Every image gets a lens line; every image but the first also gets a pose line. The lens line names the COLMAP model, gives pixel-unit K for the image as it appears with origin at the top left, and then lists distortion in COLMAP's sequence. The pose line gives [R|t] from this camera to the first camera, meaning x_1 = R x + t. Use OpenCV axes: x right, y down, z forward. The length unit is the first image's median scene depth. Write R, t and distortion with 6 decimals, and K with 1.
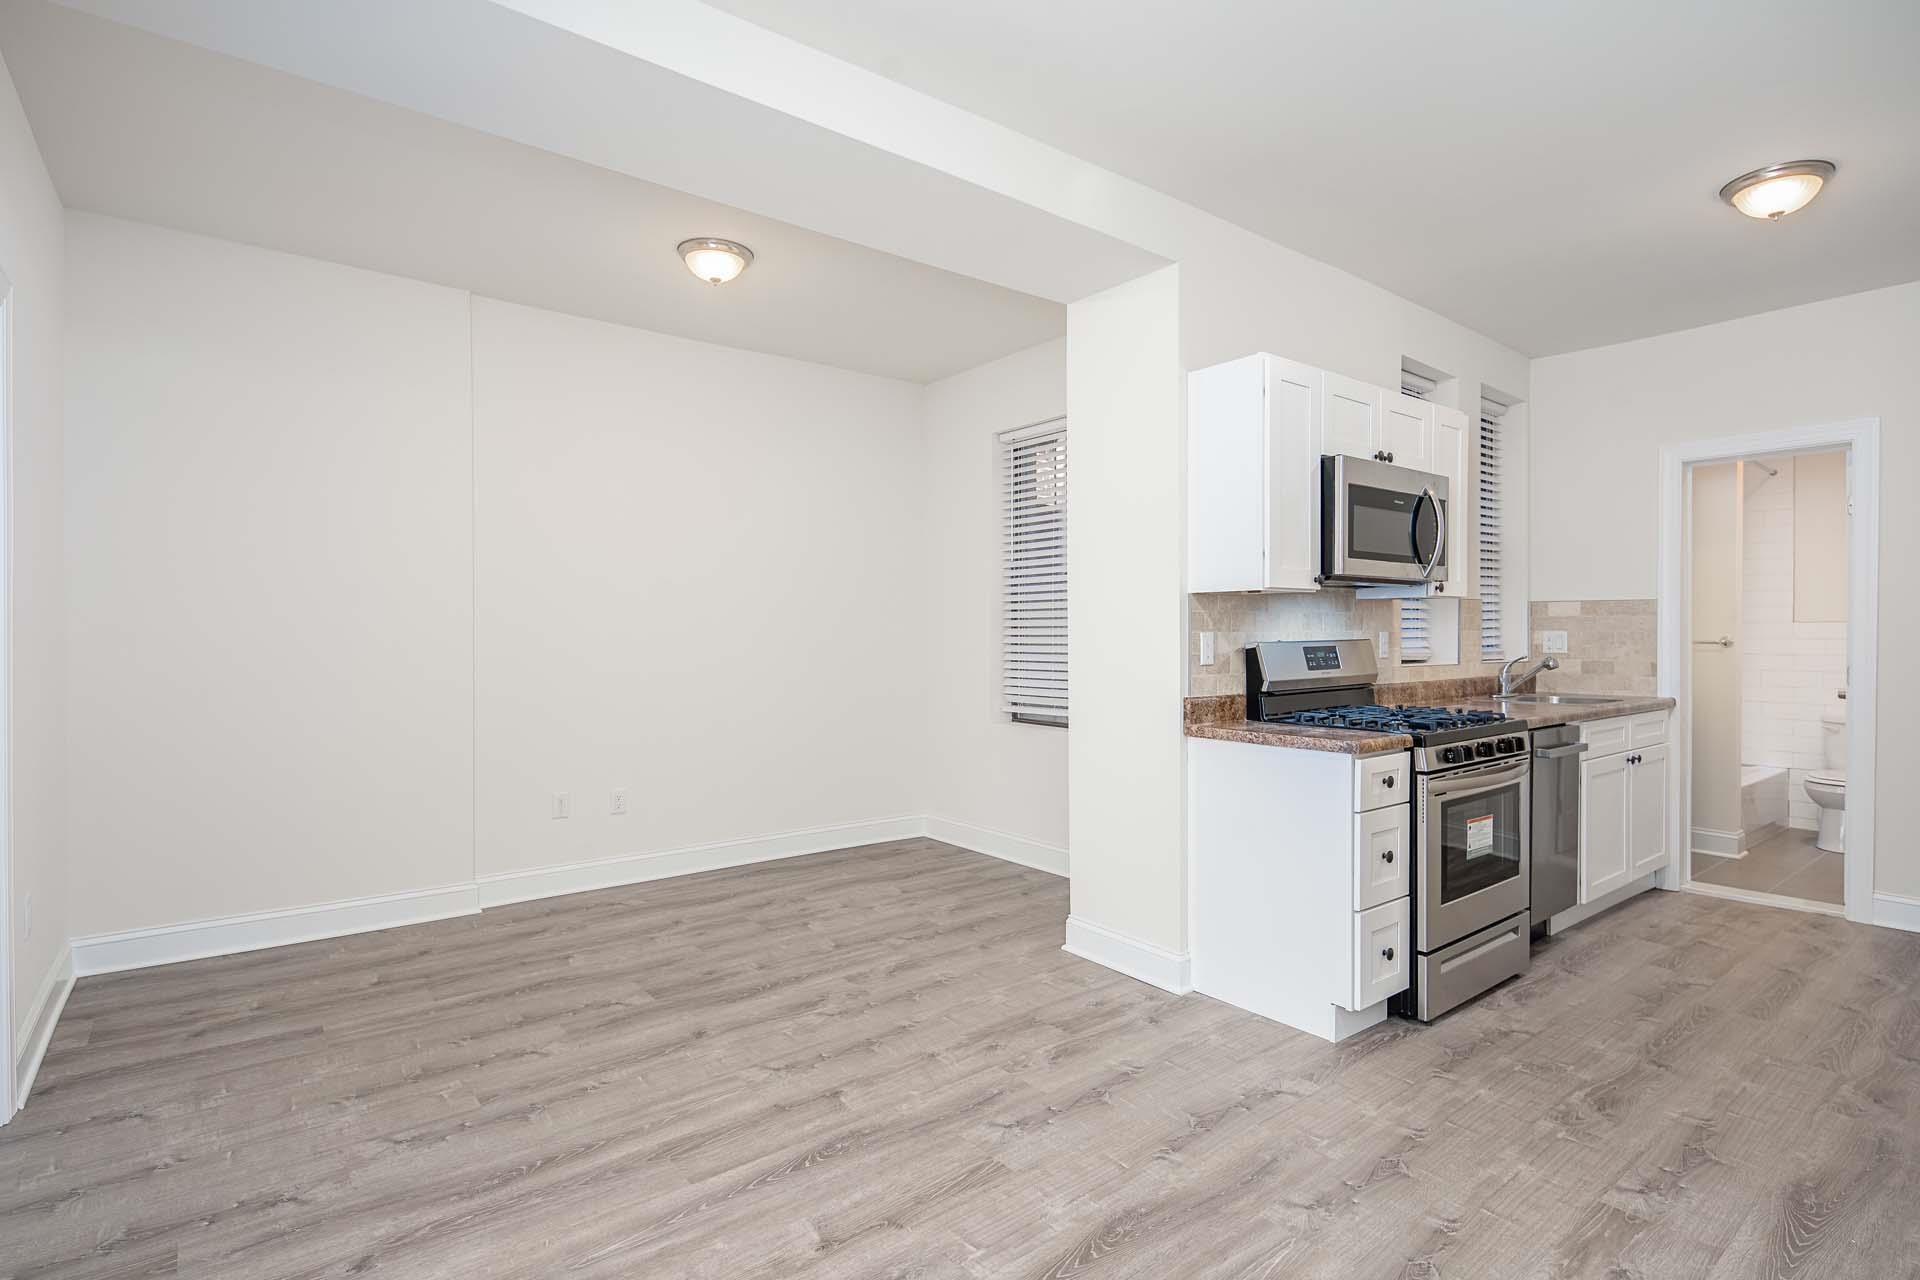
lens RADIAL K [[933.8, 0, 977.6], [0, 933.8, 634.8], [0, 0, 1]] dist [-0.001876, -0.000920]
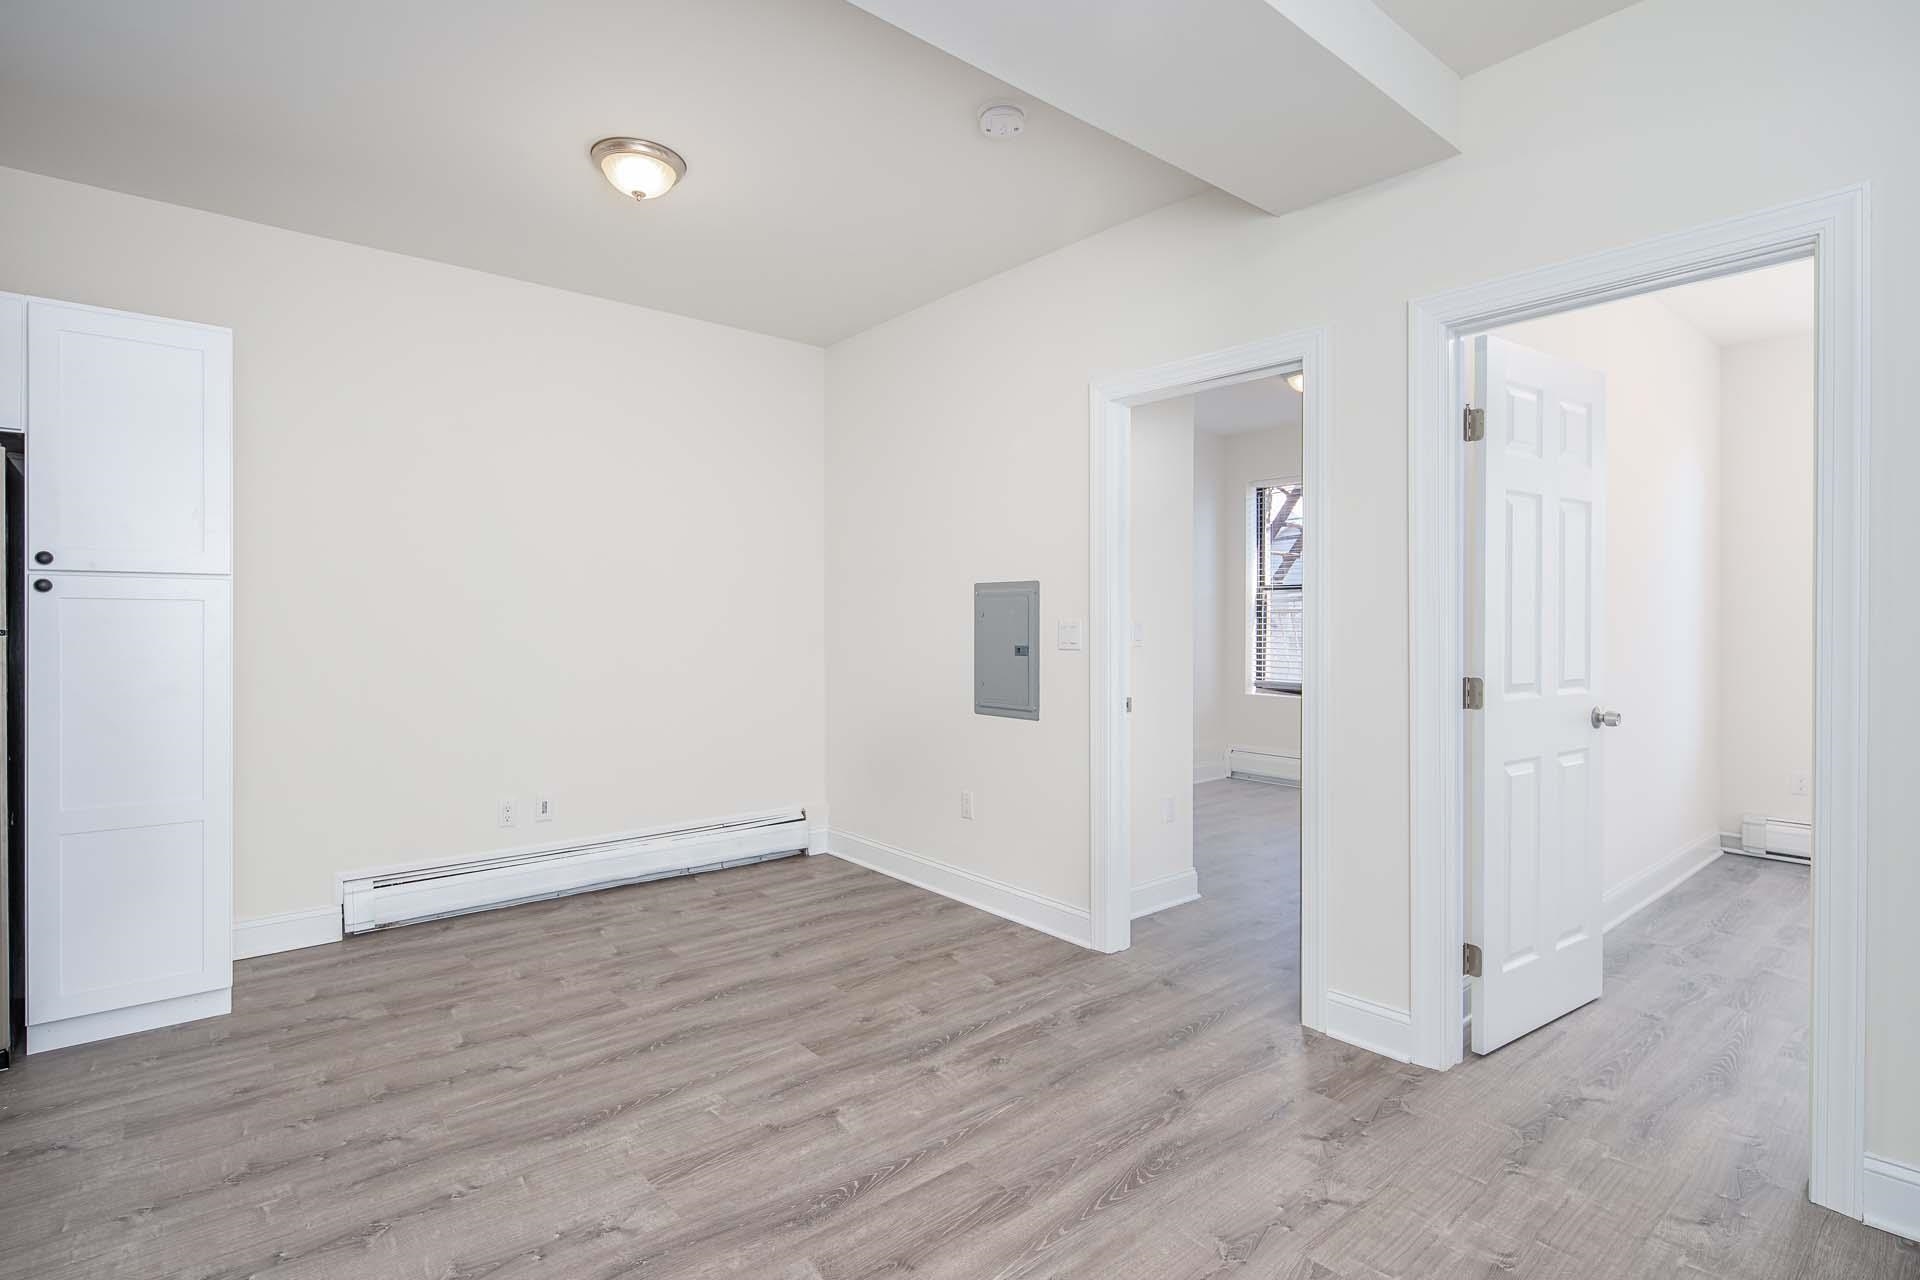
lens RADIAL K [[974.7, 0, 956.4], [0, 974.7, 633.6], [0, 0, 1]] dist [-0.004262, -0.001517]
pose [[-0.999997, -0.000107, -0.002396, -0.182493], [-0.000141, 0.999904, 0.013873, -0.000220], [0.002394, 0.013873, -0.999901, 1.278001]]
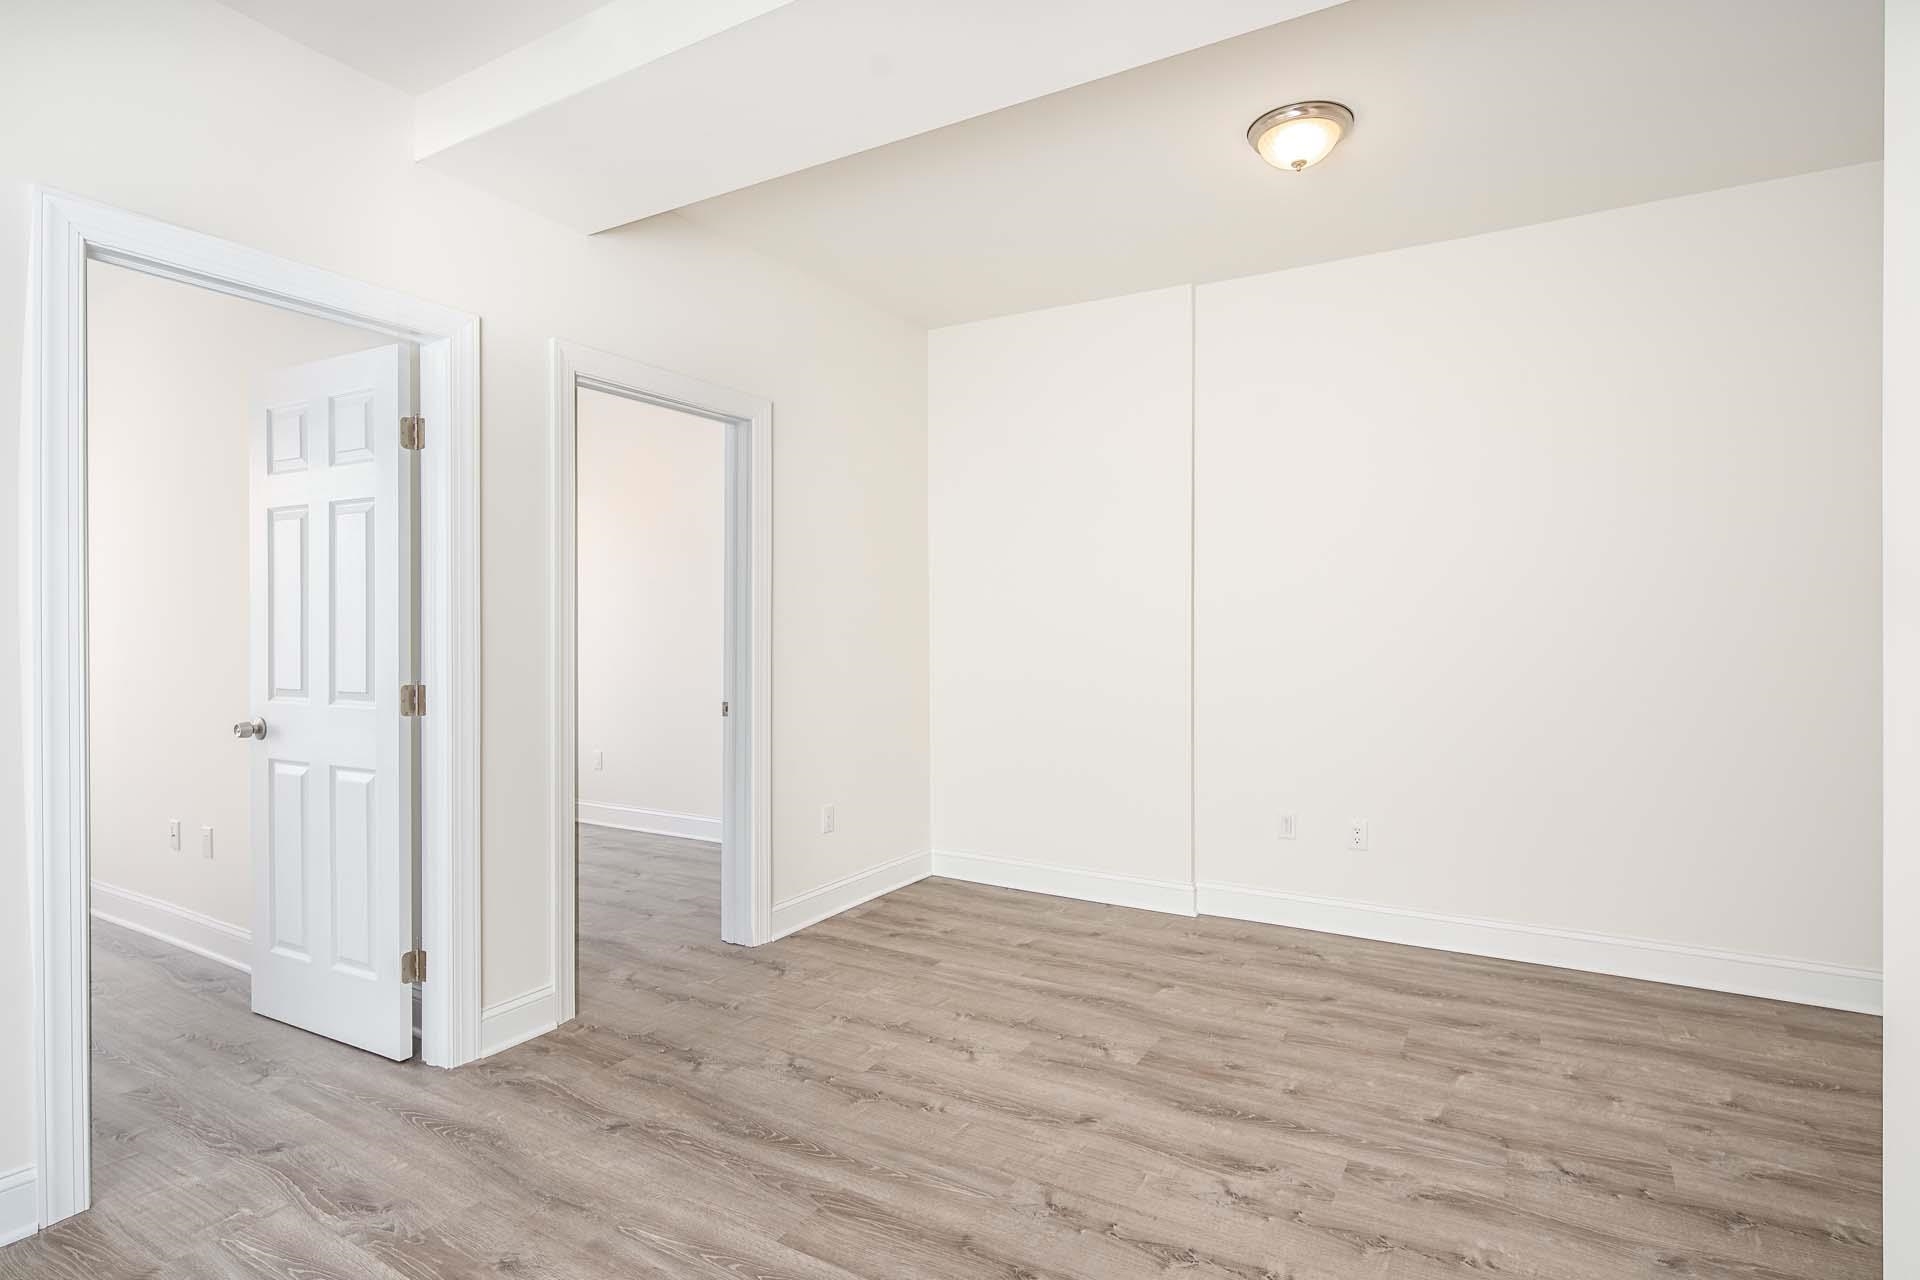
lens RADIAL K [[957.1, 0, 964.0], [0, 957.1, 633.8], [0, 0, 1]] dist [-0.000044, -0.001034]
pose [[0.349877, -0.001661, -0.936794, 0.372932], [-0.002753, 0.999992, -0.002802, 0.012248], [0.936791, 0.003559, 0.349870, 0.528118]]
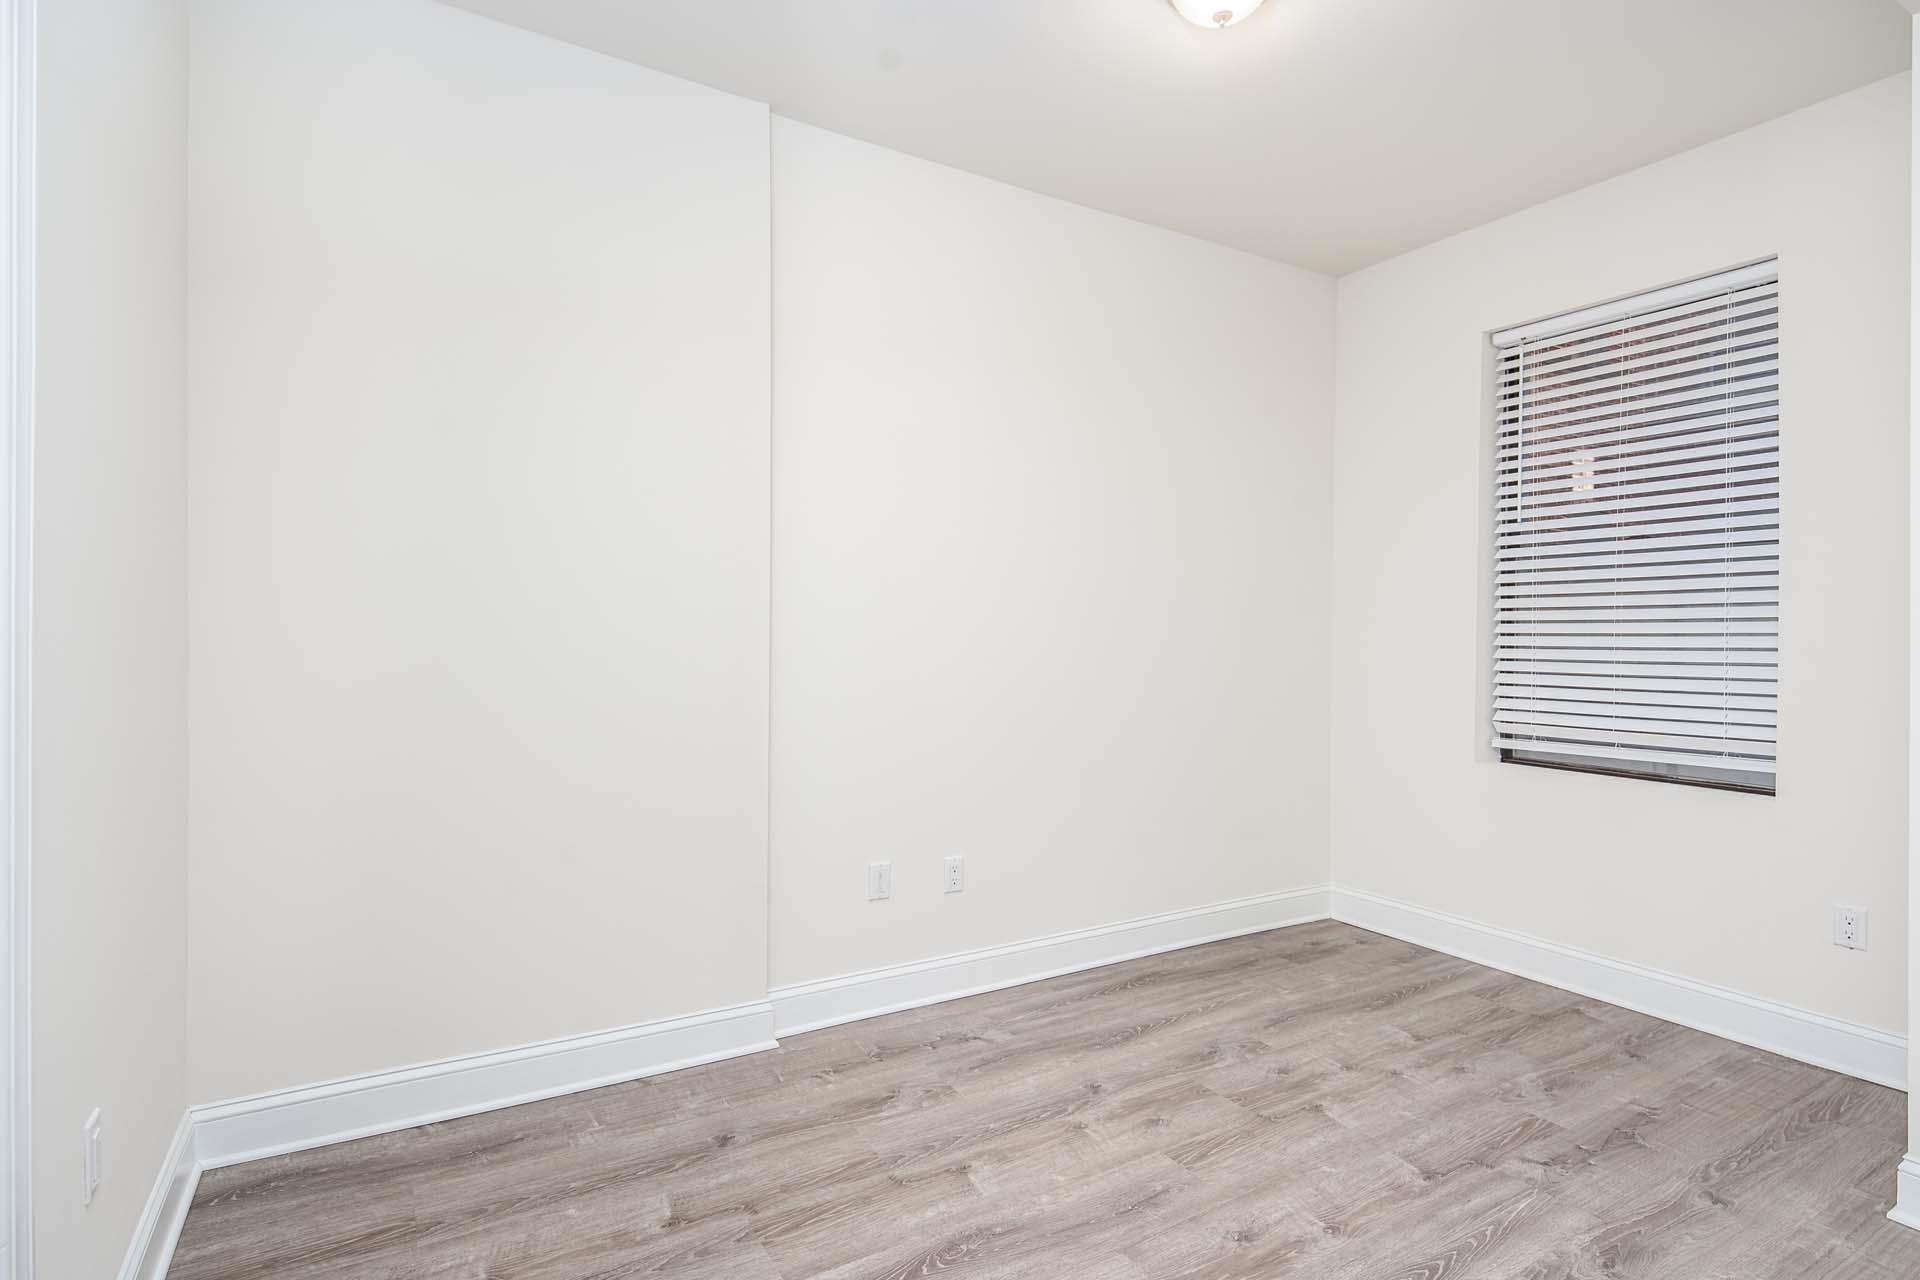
lens RADIAL K [[990.8, 0, 980.2], [0, 990.8, 631.2], [0, 0, 1]] dist [0.000453, -0.000633]
pose [[0.991030, 0.006617, -0.133478, -0.372002], [-0.007035, 0.999972, -0.002656, 0.014735], [0.133457, 0.003572, 0.991048, 0.416937]]
